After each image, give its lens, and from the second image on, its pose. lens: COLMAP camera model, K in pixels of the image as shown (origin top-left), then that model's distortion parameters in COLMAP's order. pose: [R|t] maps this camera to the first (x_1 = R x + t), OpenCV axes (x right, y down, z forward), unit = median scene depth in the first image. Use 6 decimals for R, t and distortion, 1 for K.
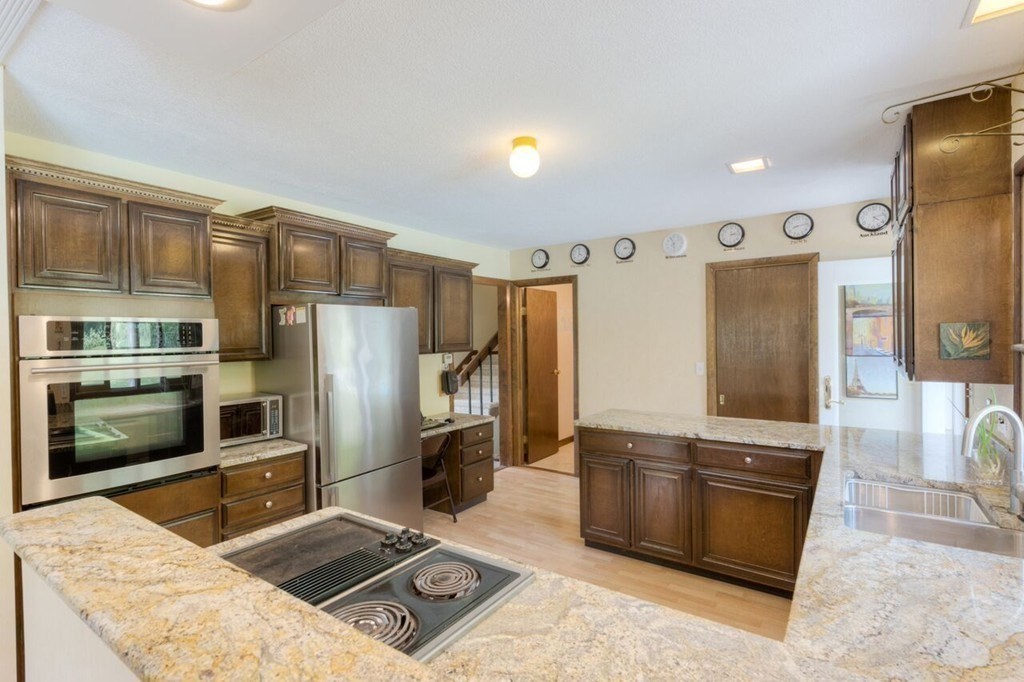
lens RADIAL K [[400.0, 0, 512.0], [0, 400.0, 341.0], [0, 0, 1]] dist [0.009132, 0.000026]
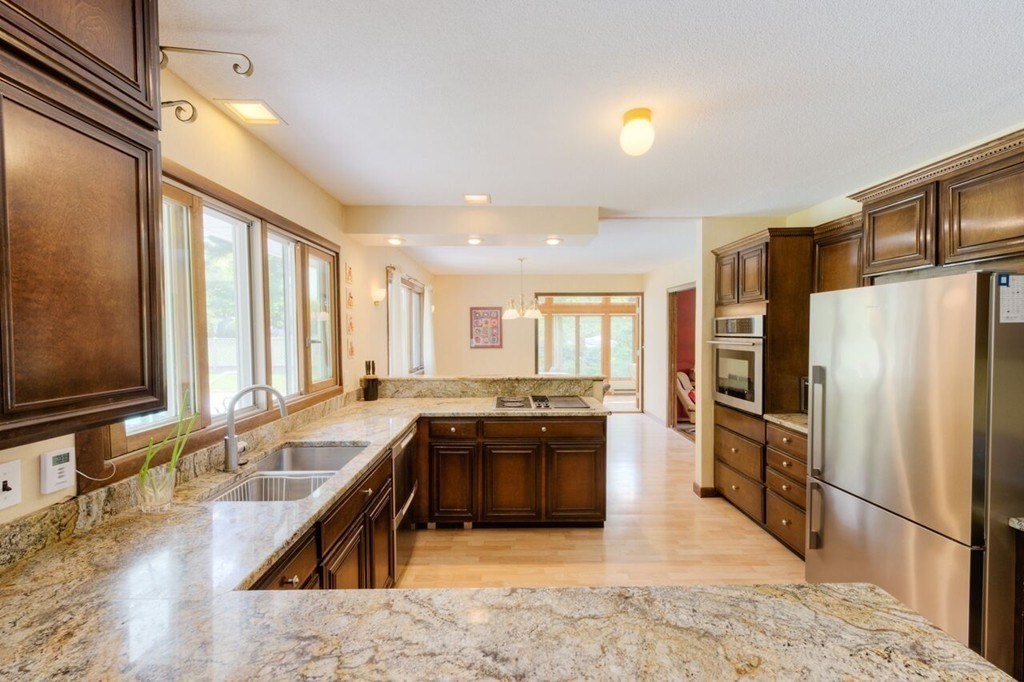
lens RADIAL K [[400.0, 0, 512.0], [0, 400.0, 341.0], [0, 0, 1]] dist [0.009132, 0.000026]
pose [[-0.761459, 0.039543, -0.647006, 0.871404], [0.016172, 0.998986, 0.042023, -0.035240], [0.648011, 0.021536, -0.761326, 1.511657]]
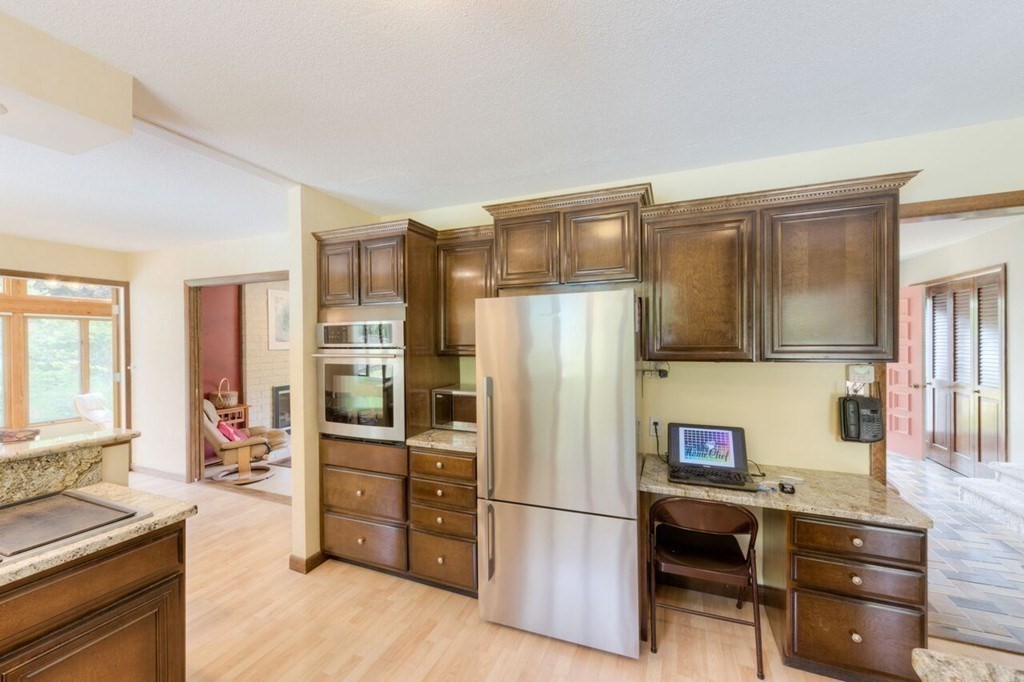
lens RADIAL K [[400.0, 0, 512.0], [0, 400.0, 341.0], [0, 0, 1]] dist [0.009132, 0.000026]
pose [[0.291525, 0.021923, -0.956312, 0.499520], [-0.004026, 0.999757, 0.021691, -0.020484], [0.956555, -0.002474, 0.291542, 0.964103]]
